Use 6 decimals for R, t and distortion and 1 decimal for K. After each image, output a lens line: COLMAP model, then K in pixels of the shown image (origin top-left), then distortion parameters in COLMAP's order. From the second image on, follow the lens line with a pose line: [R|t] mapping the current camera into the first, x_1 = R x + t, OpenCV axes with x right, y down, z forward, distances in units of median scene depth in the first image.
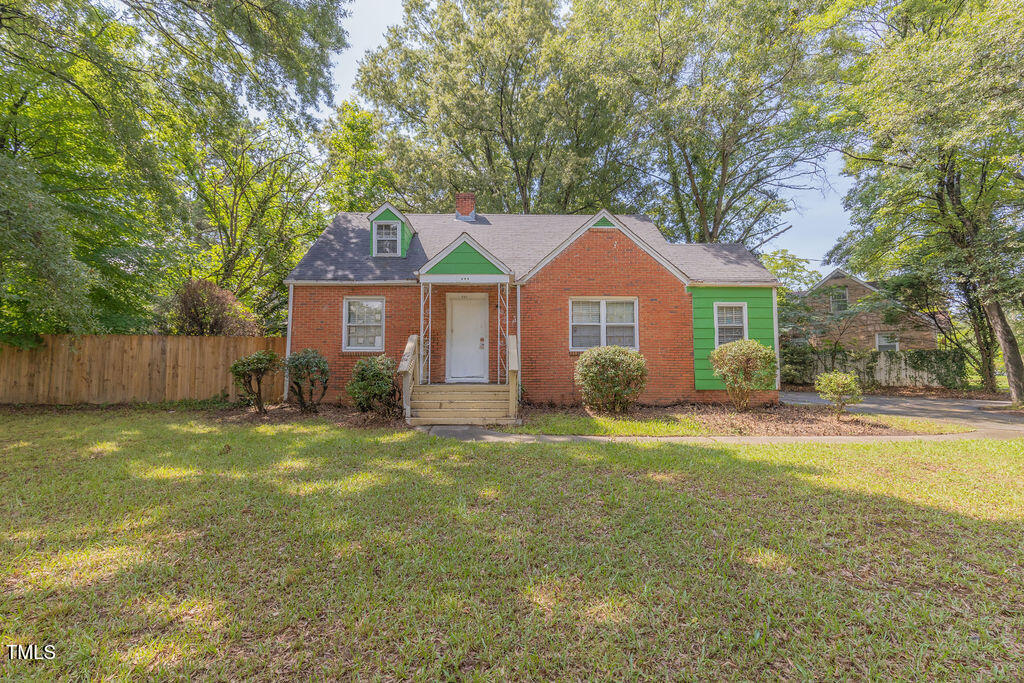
lens RADIAL K [[475.7, 0, 512.0], [0, 475.7, 341.5], [0, 0, 1]] dist [0.000287, 0.000132]
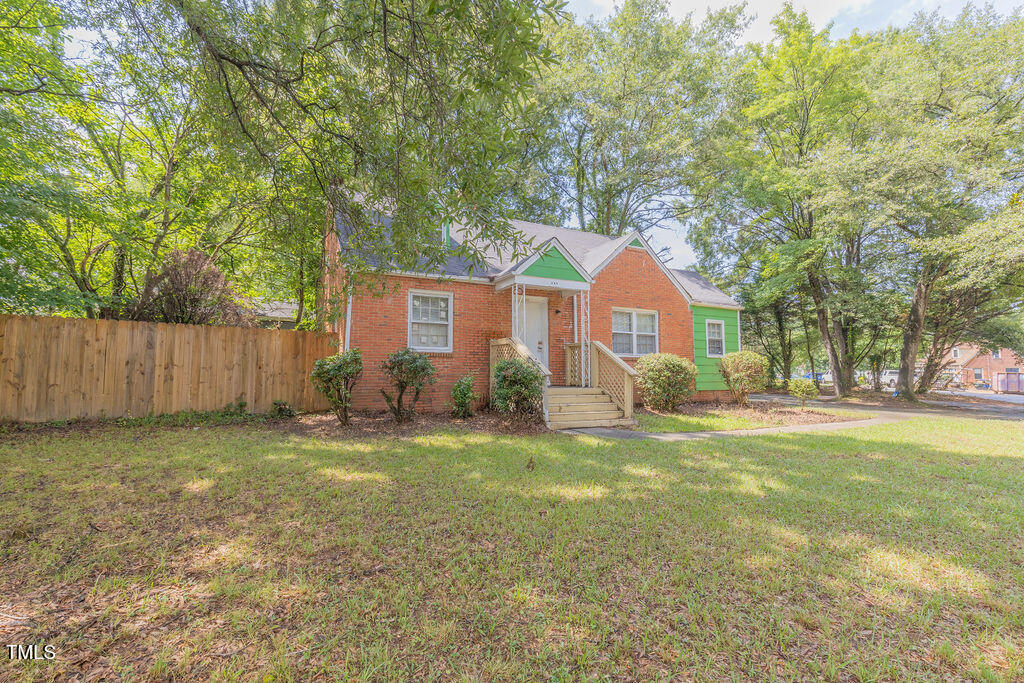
lens RADIAL K [[474.4, 0, 512.0], [0, 474.4, 341.5], [0, 0, 1]] dist [-0.000974, -0.000155]
pose [[0.891778, 0.035003, 0.451117, -0.576426], [-0.034911, 0.999354, -0.008530, 0.003535], [-0.451124, -0.008142, 0.892424, 0.126700]]
